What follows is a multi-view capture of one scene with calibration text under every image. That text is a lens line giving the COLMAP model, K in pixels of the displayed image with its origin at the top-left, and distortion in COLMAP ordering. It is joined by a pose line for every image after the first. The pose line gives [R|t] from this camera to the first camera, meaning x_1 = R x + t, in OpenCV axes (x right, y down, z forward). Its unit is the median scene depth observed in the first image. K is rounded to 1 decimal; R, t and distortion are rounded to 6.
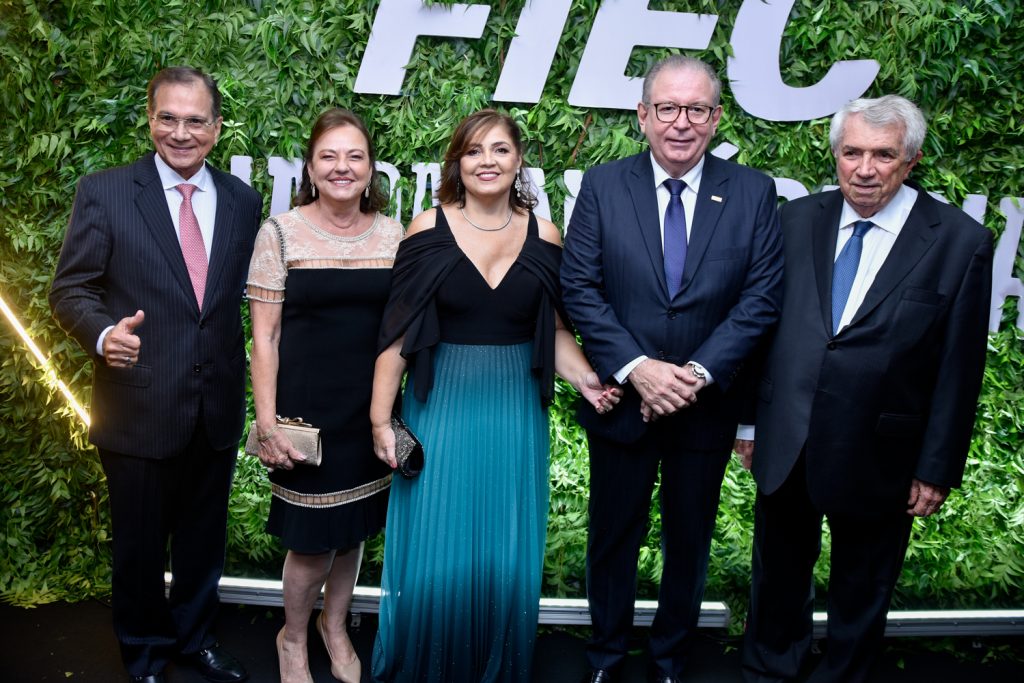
lens RADIAL K [[871.7, 0, 529.4], [0, 871.7, 360.6], [0, 0, 1]] dist [-0.057564, 0.059817]
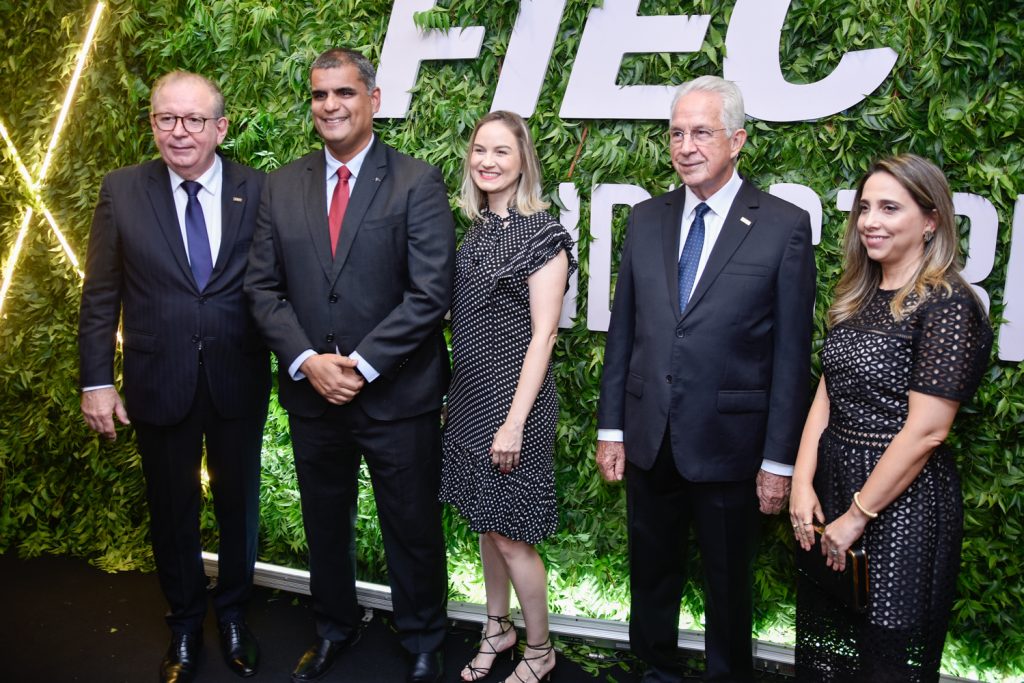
lens RADIAL K [[871.7, 0, 505.9], [0, 871.7, 351.5], [0, 0, 1]] dist [-0.057564, 0.059817]
pose [[0.950252, 0.025209, -0.310460, 0.302561], [-0.037587, 0.998716, -0.033952, 0.008556], [0.309205, 0.043932, 0.949980, 0.048669]]
